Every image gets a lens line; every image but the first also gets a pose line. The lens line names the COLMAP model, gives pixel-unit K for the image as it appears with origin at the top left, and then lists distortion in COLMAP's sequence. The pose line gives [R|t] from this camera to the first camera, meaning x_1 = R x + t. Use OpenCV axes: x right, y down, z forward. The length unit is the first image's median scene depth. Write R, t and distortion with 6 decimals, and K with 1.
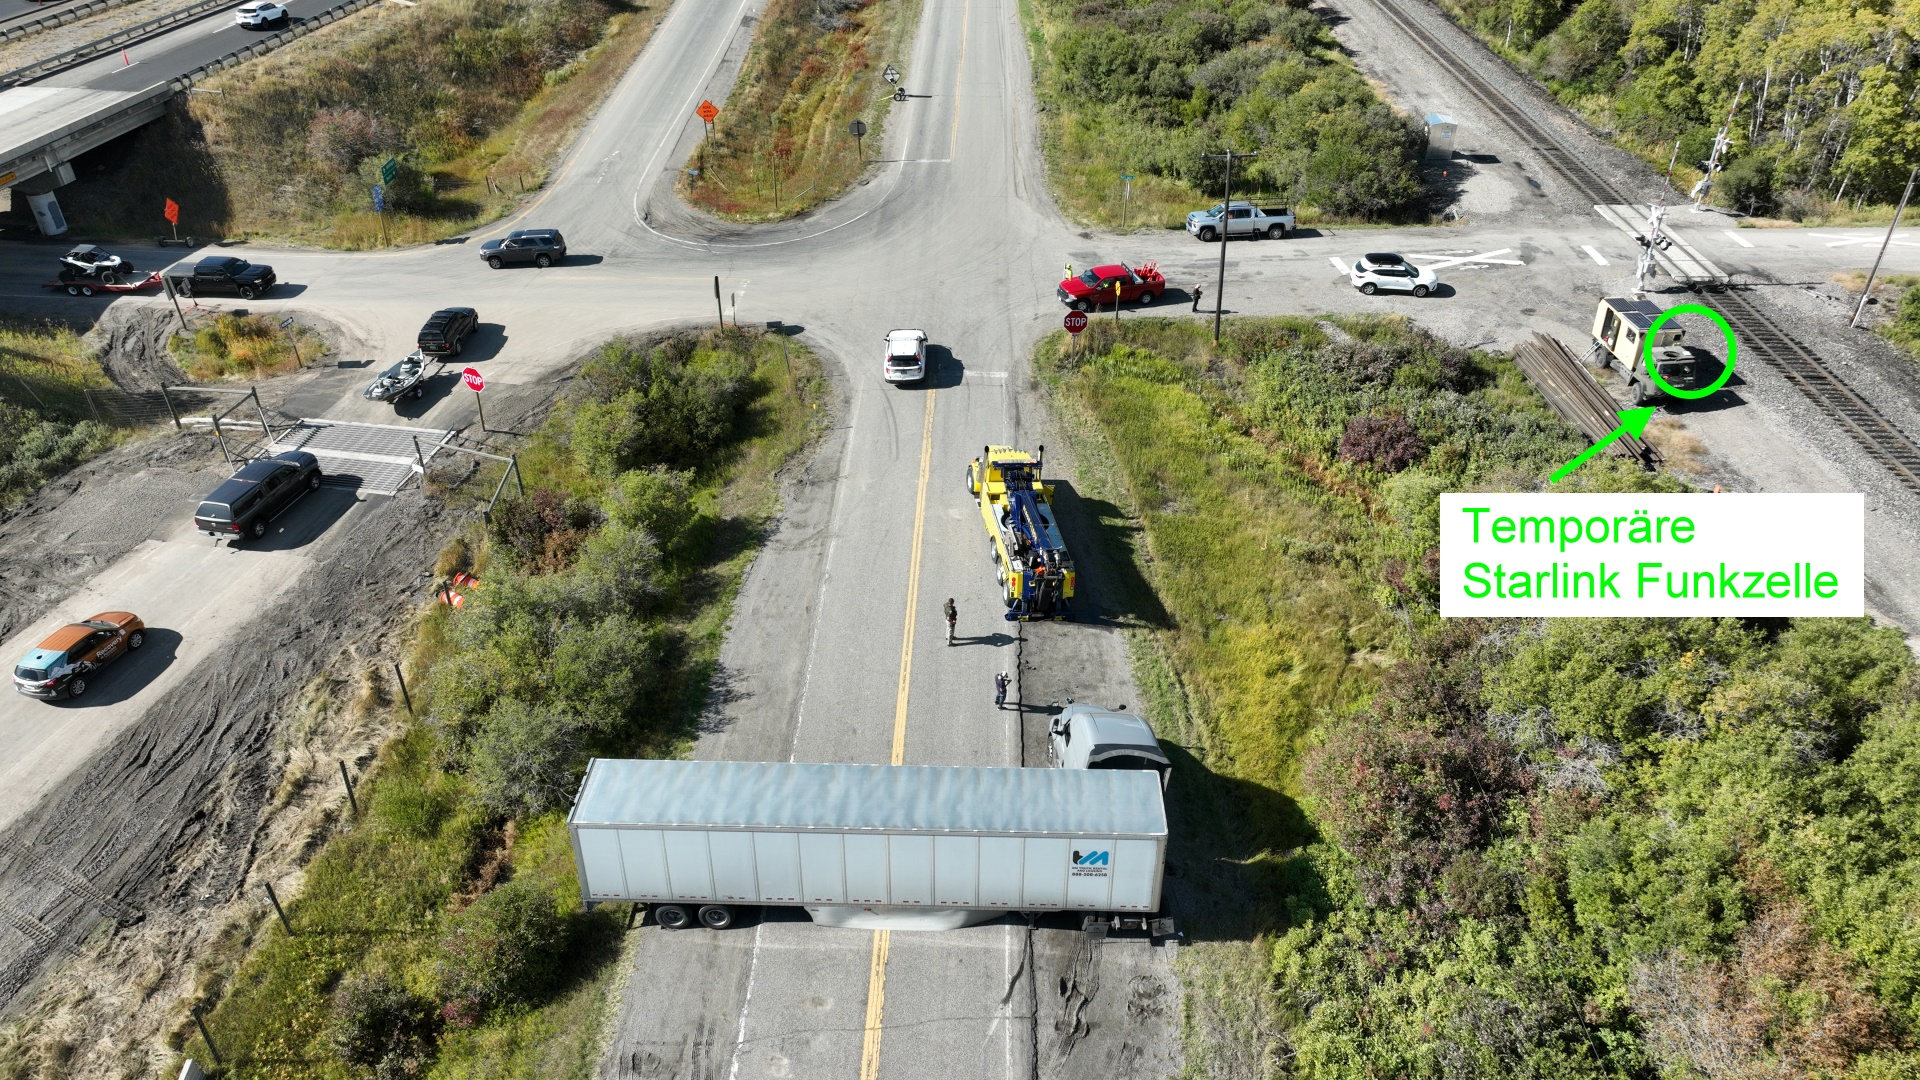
lens RADIAL K [[1280.2, 0, 960.0], [0, 1280.2, 540.0], [0, 0, 1]] dist [0.010319, 0.001043]
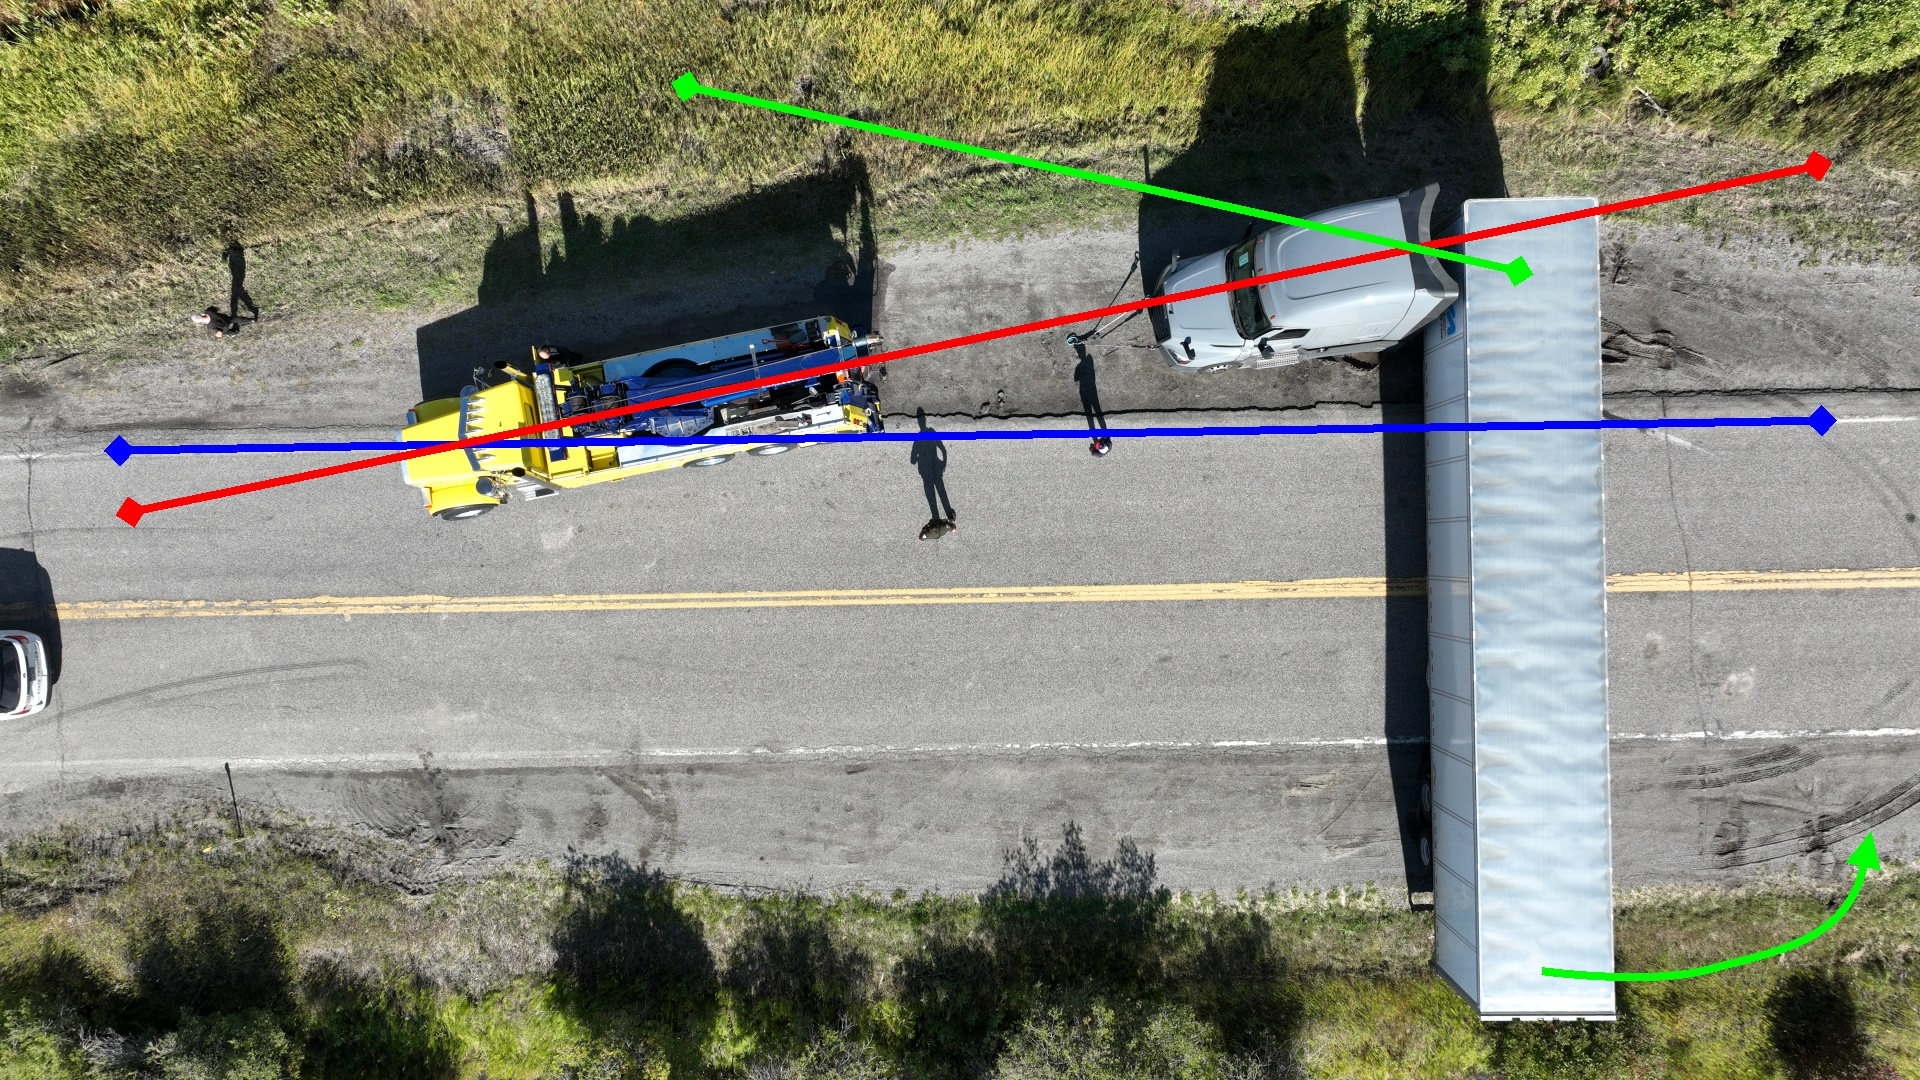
lens RADIAL K [[1280.2, 0, 960.0], [0, 1280.2, 540.0], [0, 0, 1]] dist [0.010319, 0.001043]
pose [[-0.042090, -0.999106, 0.003858, -0.016981], [0.576955, -0.021153, 0.816502, -0.442706], [-0.815691, 0.036593, 0.577330, 0.668297]]
